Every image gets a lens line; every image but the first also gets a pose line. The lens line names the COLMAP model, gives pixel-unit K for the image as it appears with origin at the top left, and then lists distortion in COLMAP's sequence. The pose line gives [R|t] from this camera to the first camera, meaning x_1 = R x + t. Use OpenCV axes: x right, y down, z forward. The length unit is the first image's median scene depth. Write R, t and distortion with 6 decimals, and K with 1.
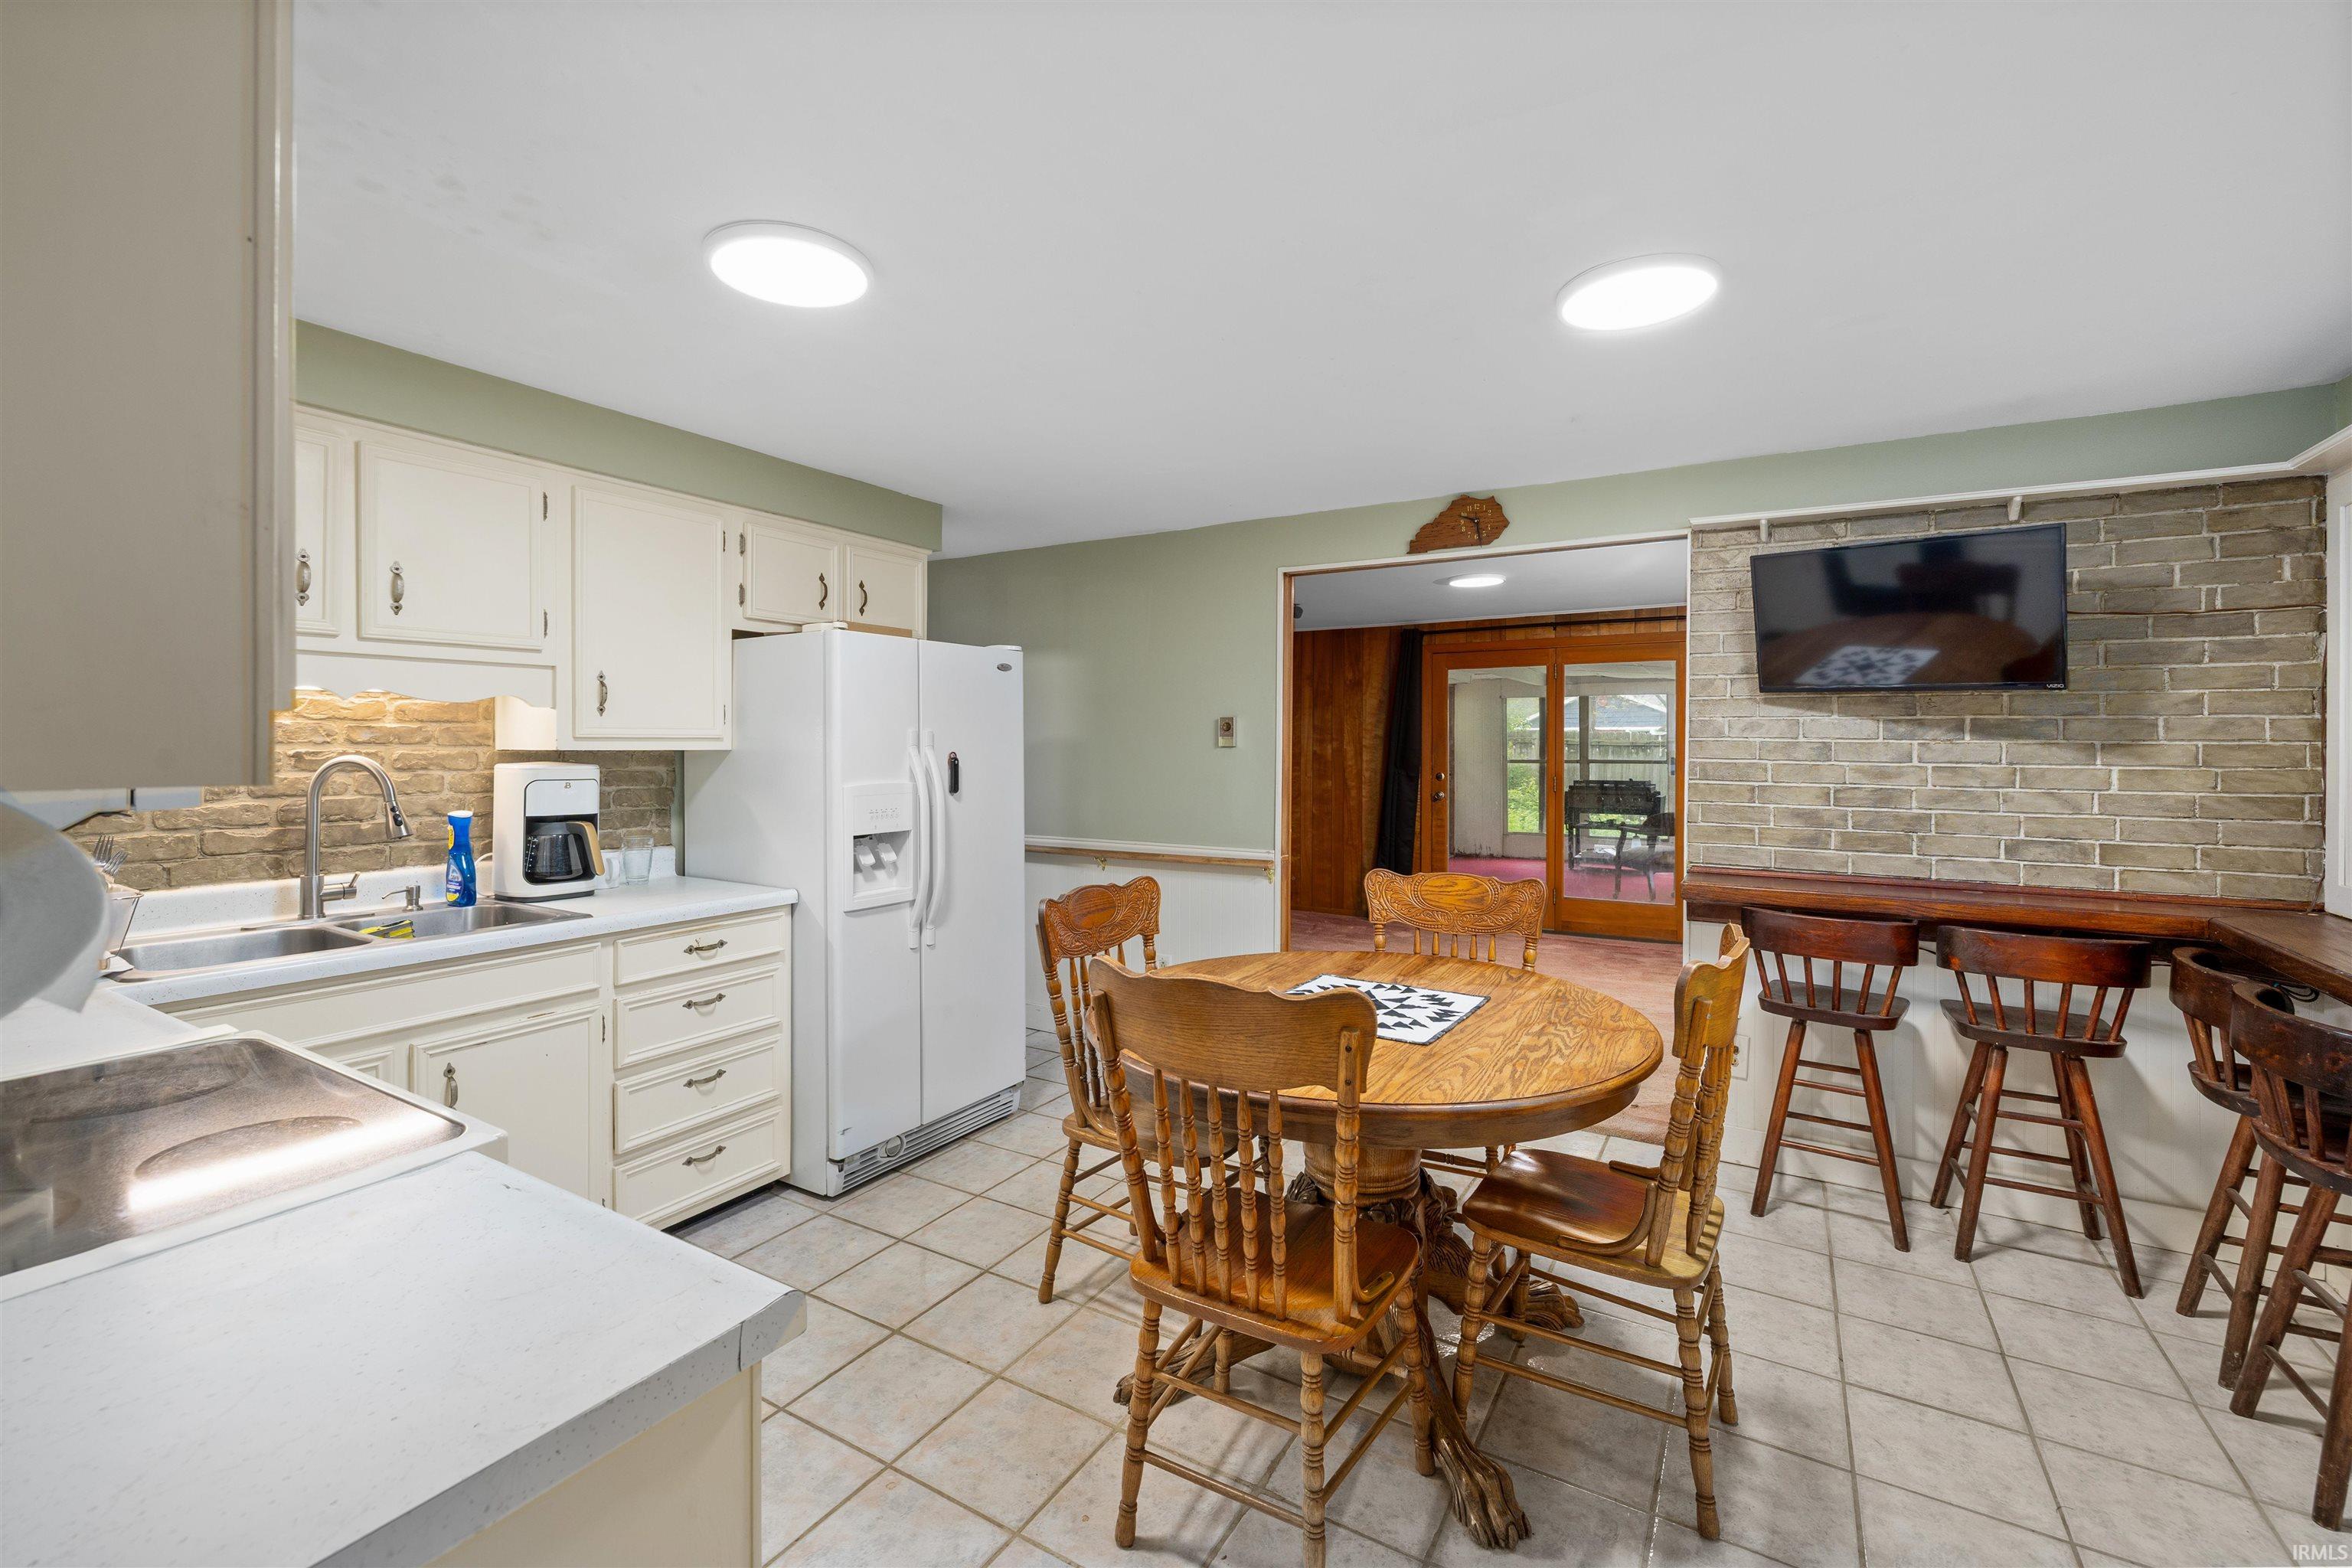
lens RADIAL K [[995.2, 0, 1167.2], [0, 995.2, 742.0], [0, 0, 1]] dist [0.000990, 0.000160]
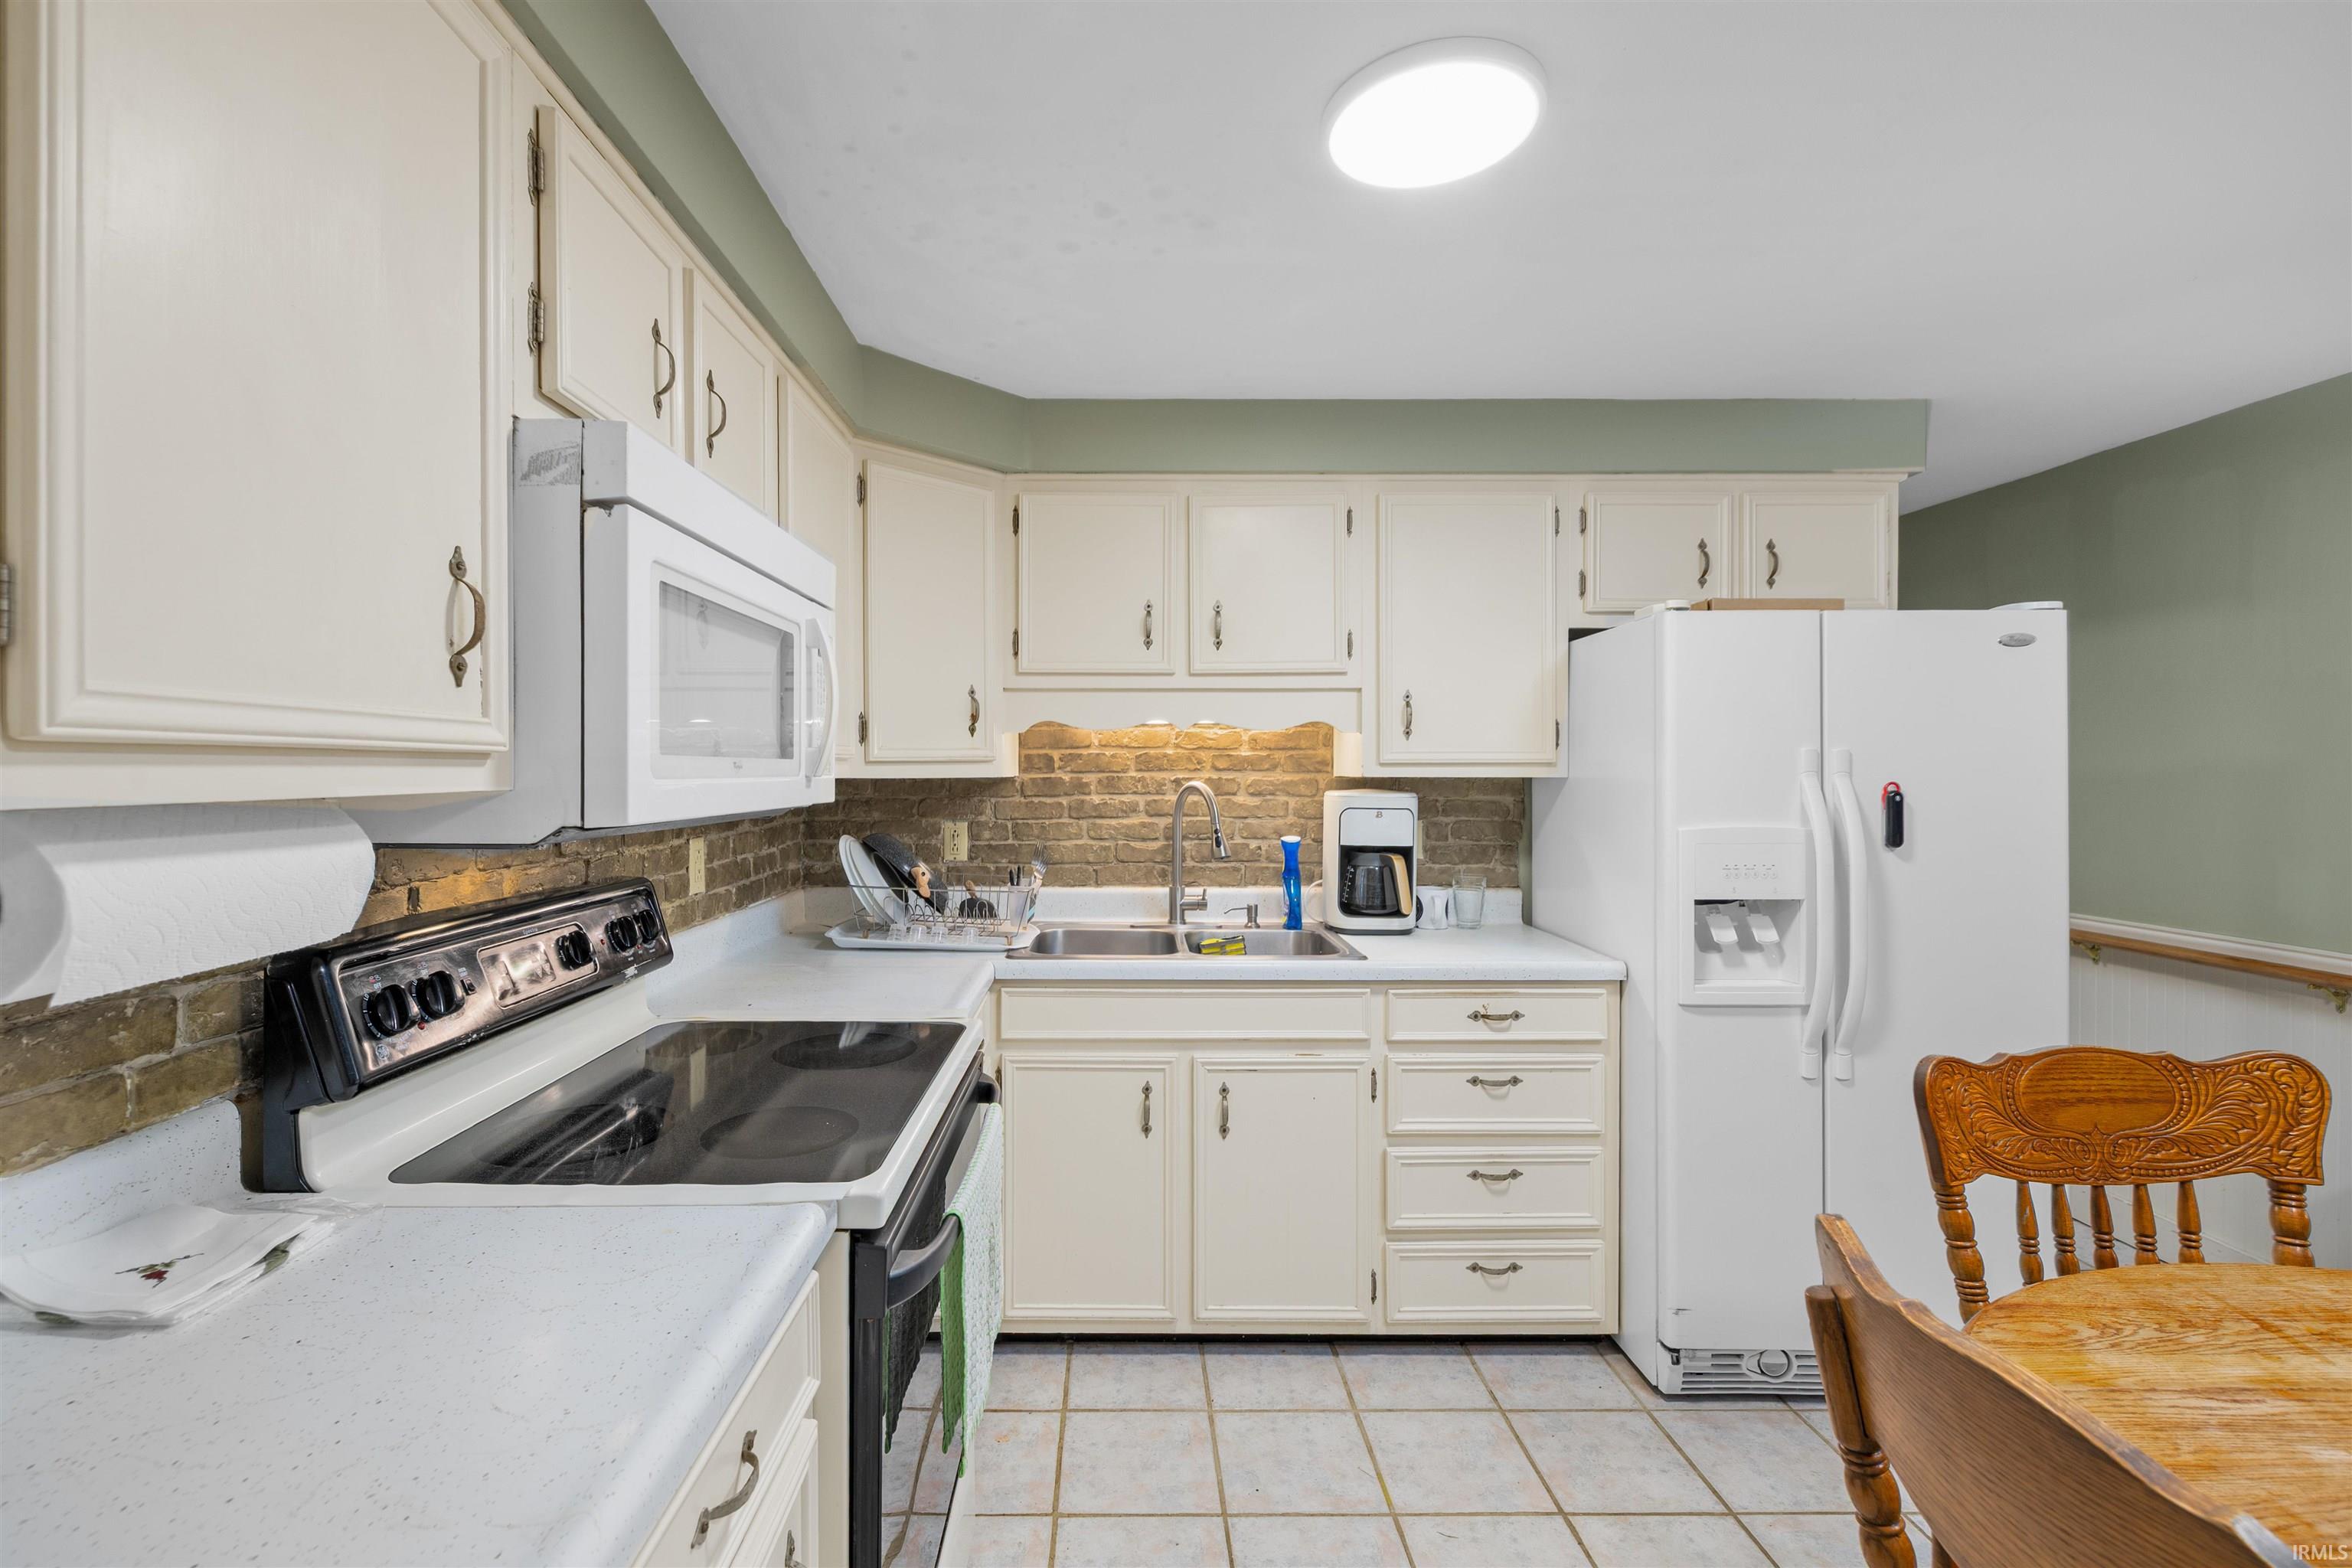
lens RADIAL K [[1042.1, 0, 1142.9], [0, 1042.1, 773.9], [0, 0, 1]] dist [0.002203, 0.000576]
pose [[0.524961, 0.002117, -0.851123, 0.118136], [0.003348, 0.999984, 0.004552, 0.000027], [0.851119, -0.005239, 0.524946, 0.296456]]
